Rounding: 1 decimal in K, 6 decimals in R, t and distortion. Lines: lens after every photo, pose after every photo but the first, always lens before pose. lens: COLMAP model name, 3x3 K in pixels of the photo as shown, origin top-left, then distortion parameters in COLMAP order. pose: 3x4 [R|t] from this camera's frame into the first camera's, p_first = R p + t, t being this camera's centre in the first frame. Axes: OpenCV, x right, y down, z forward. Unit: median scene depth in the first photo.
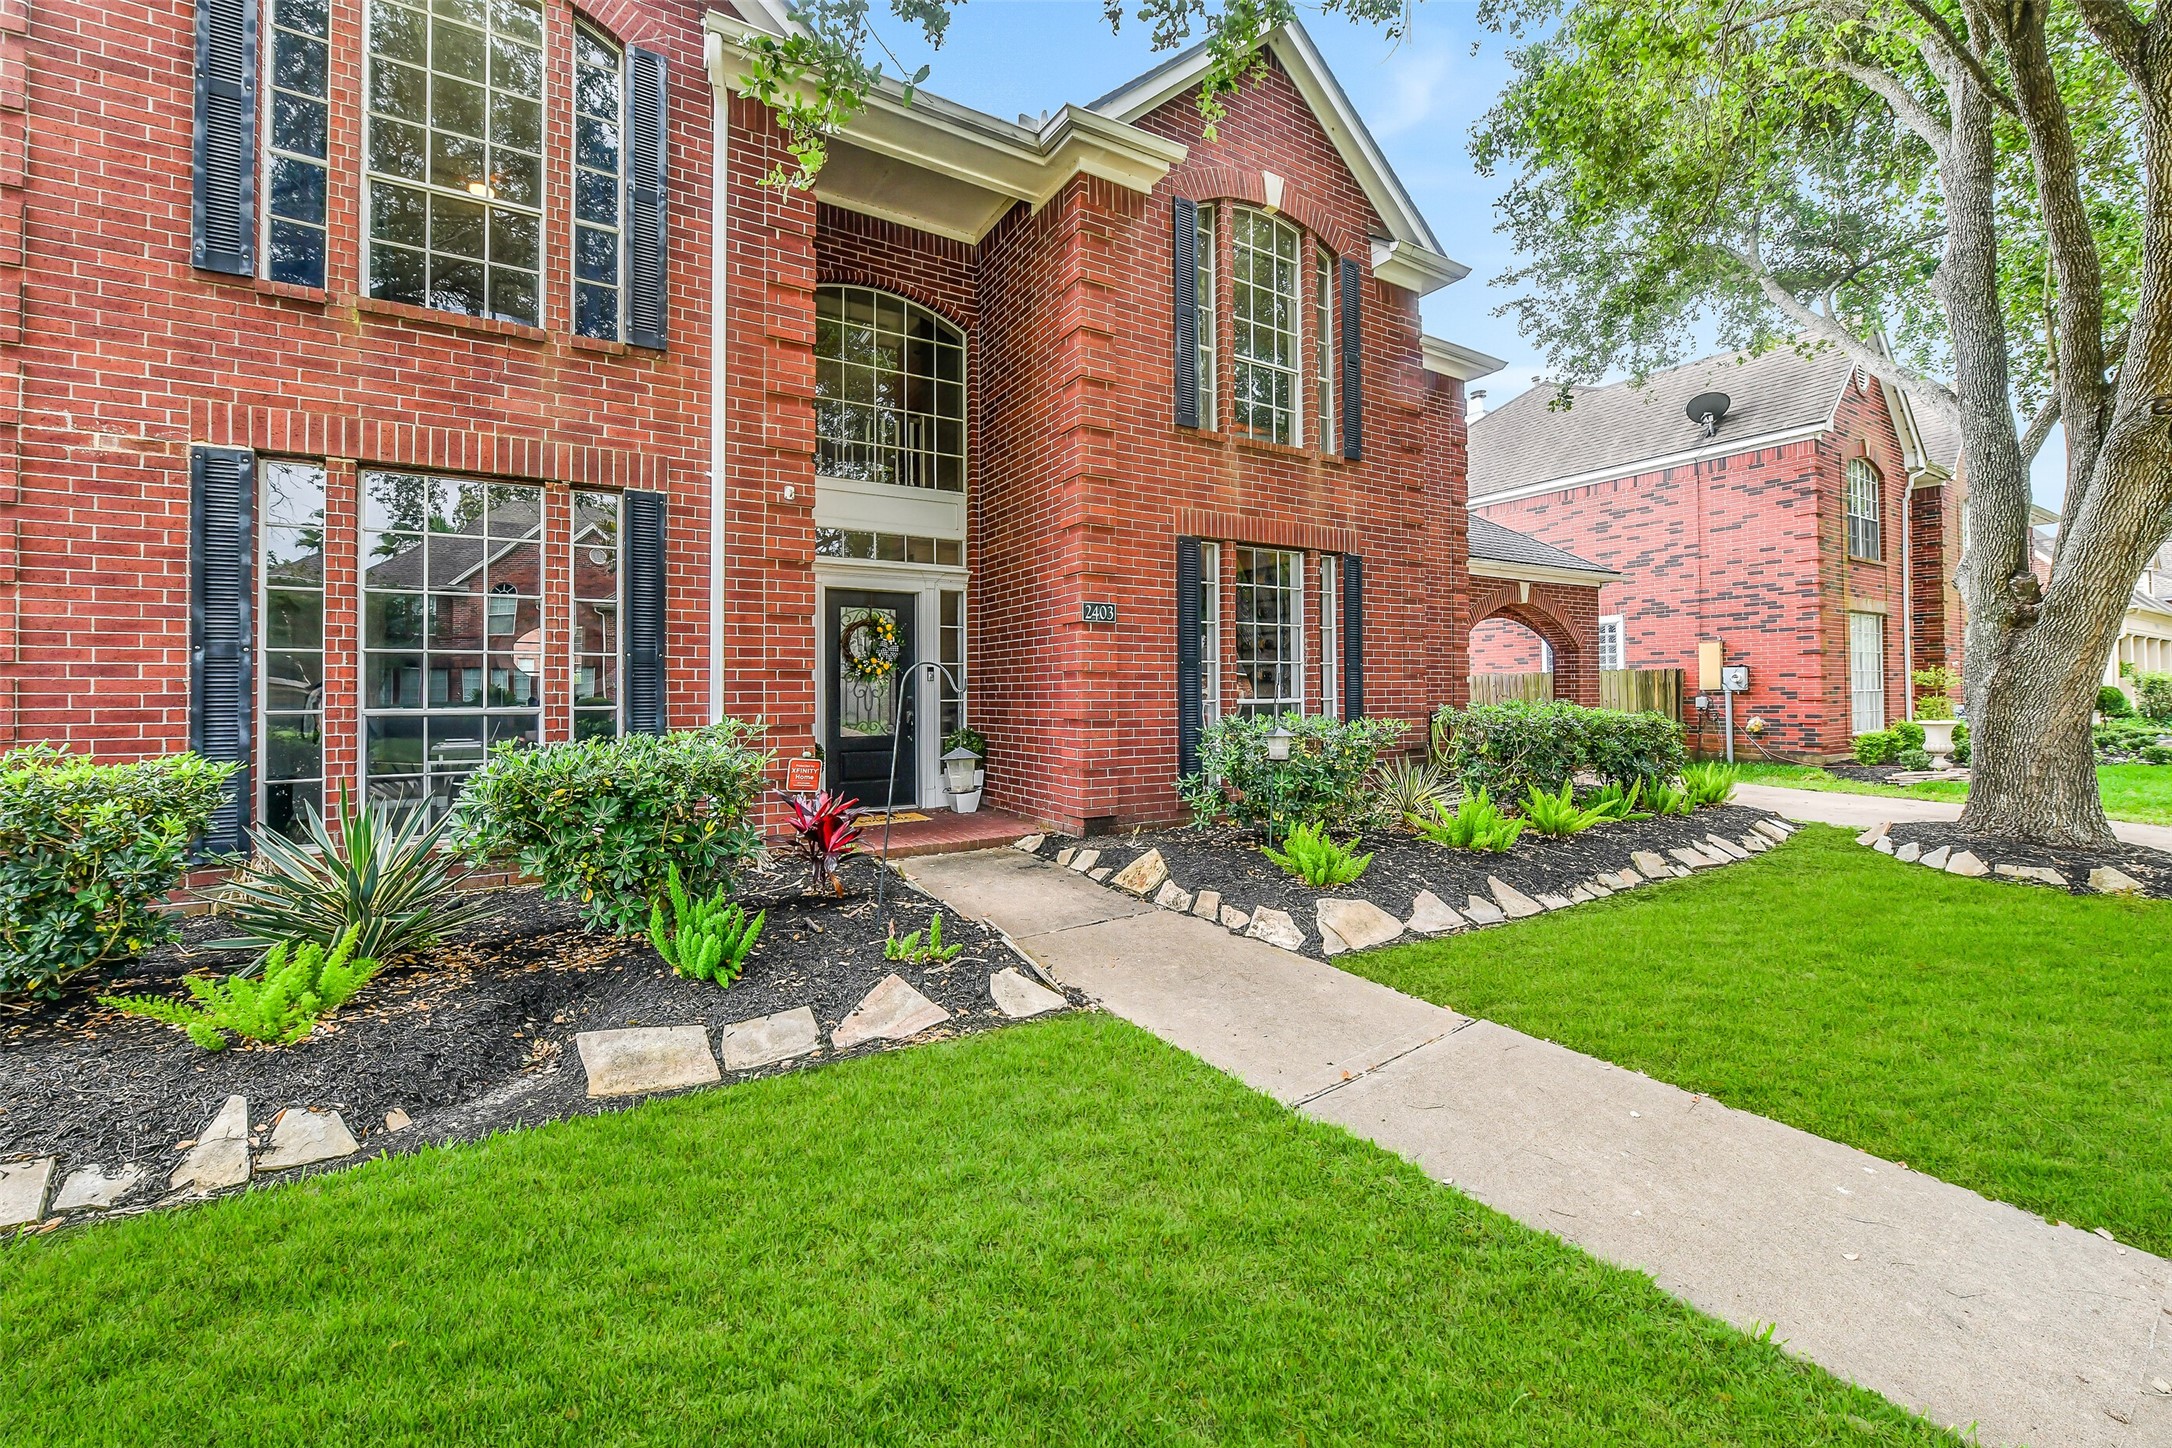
lens RADIAL K [[875.4, 0, 1051.8], [0, 875.4, 675.7], [0, 0, 1]] dist [-0.002285, -0.001232]
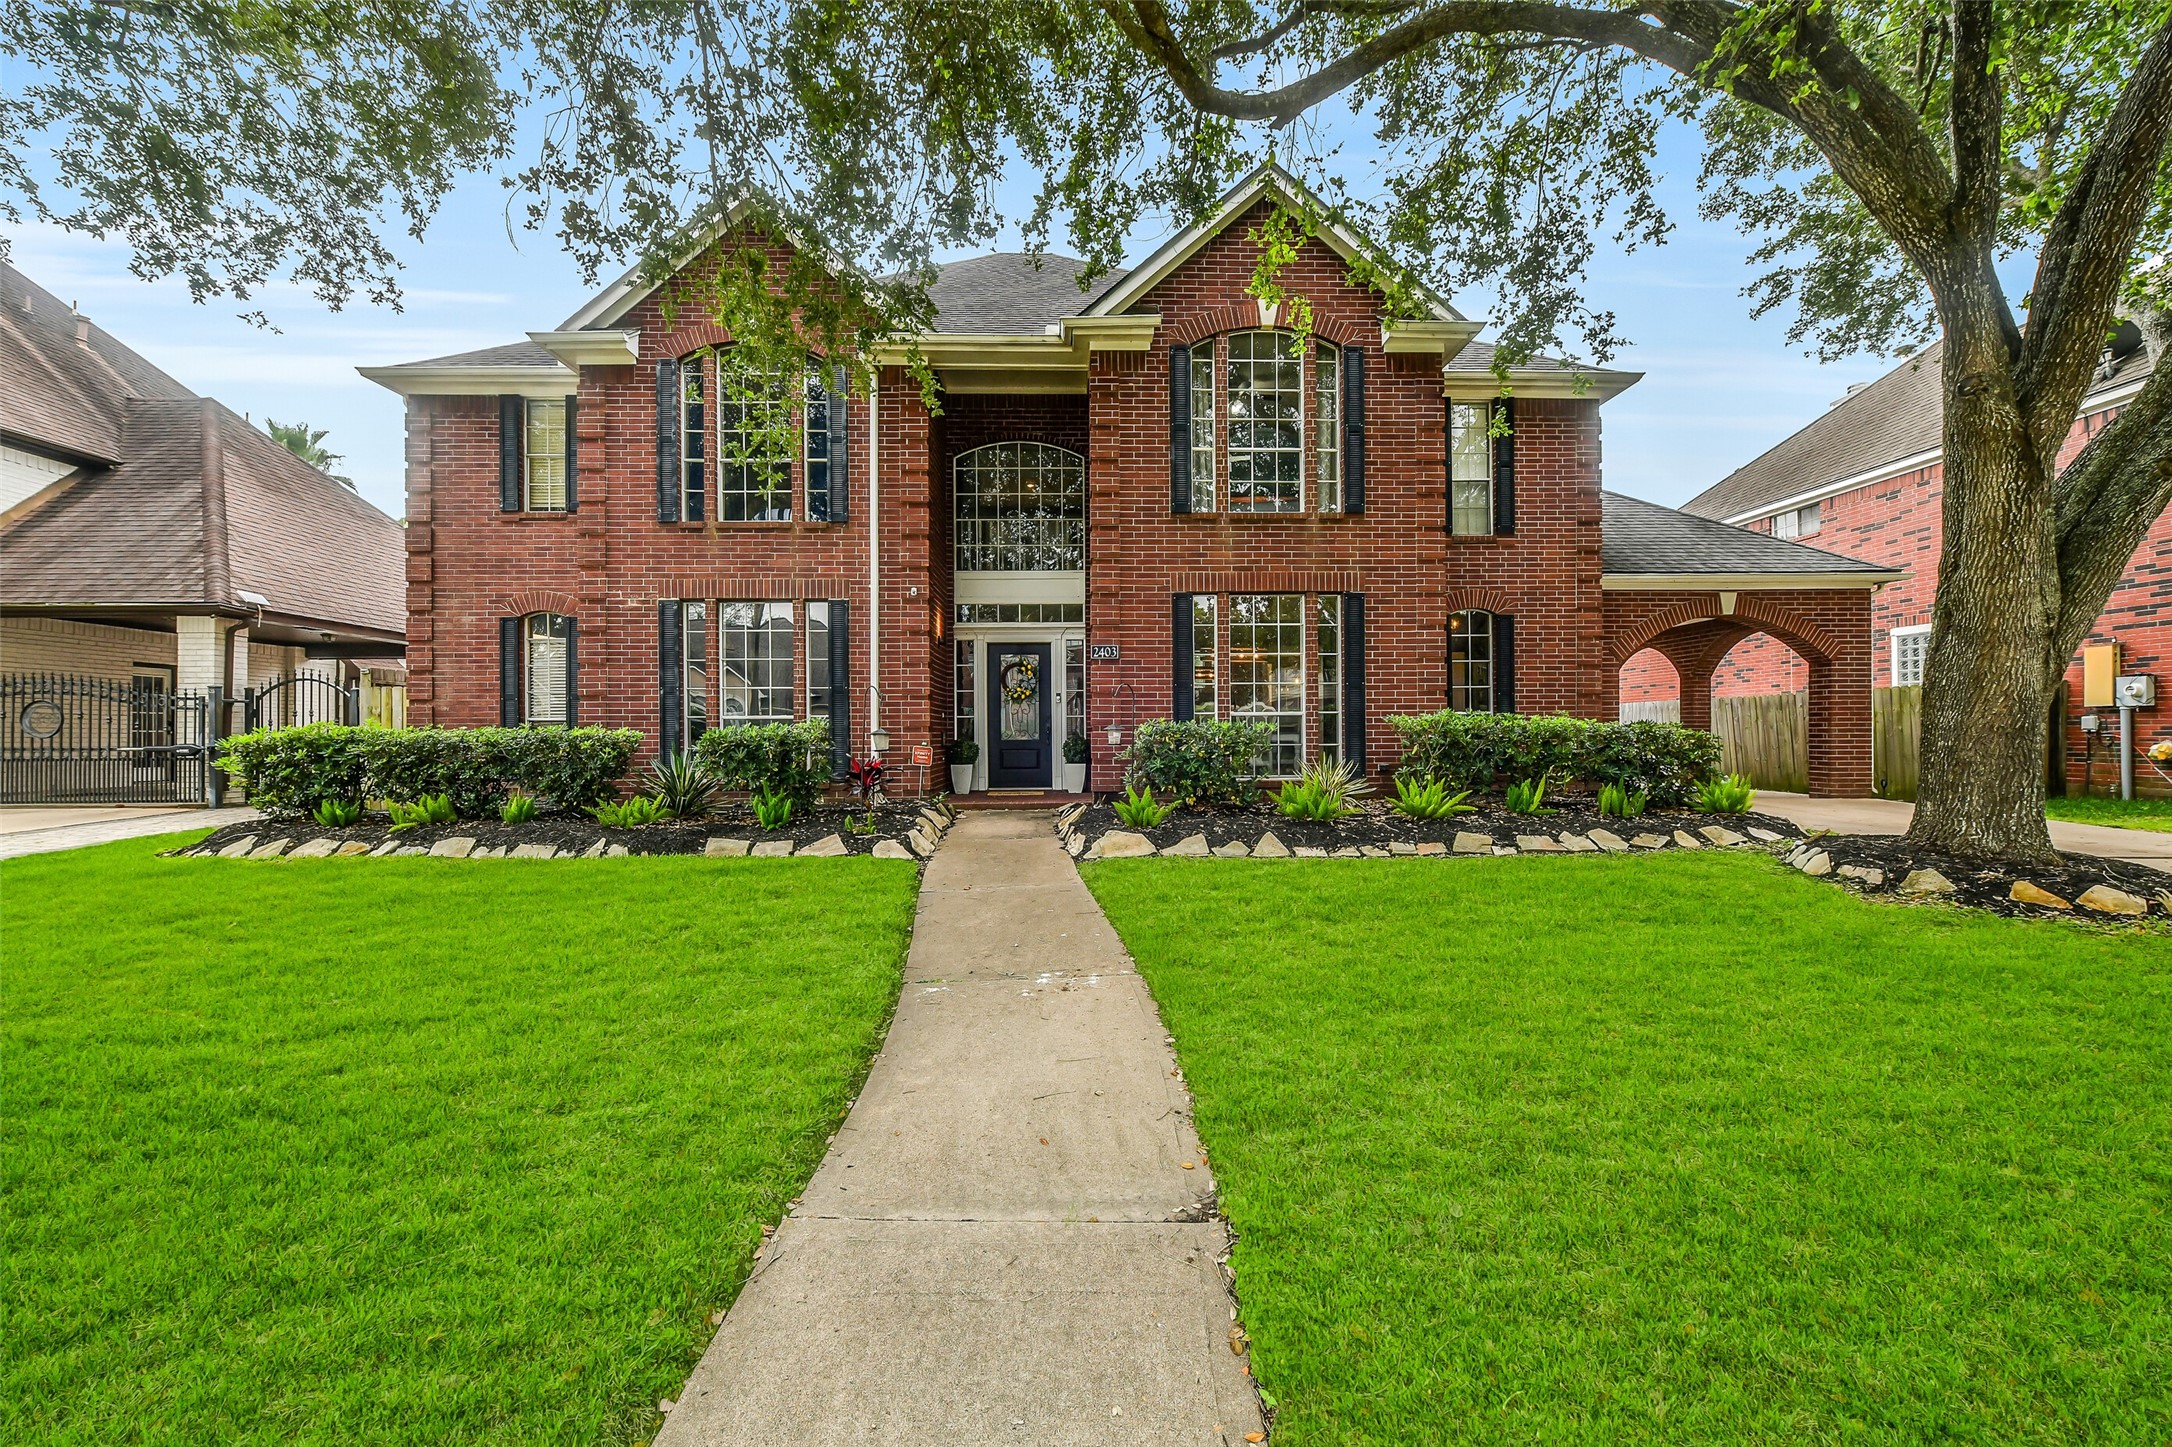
lens RADIAL K [[875.4, 0, 1092.1], [0, 875.4, 727.8], [0, 0, 1]] dist [-0.002285, -0.001232]
pose [[0.859971, -0.001174, -0.510342, 0.667674], [0.008946, 0.999878, 0.012774, 0.030339], [0.510265, -0.015551, 0.859877, -0.230236]]
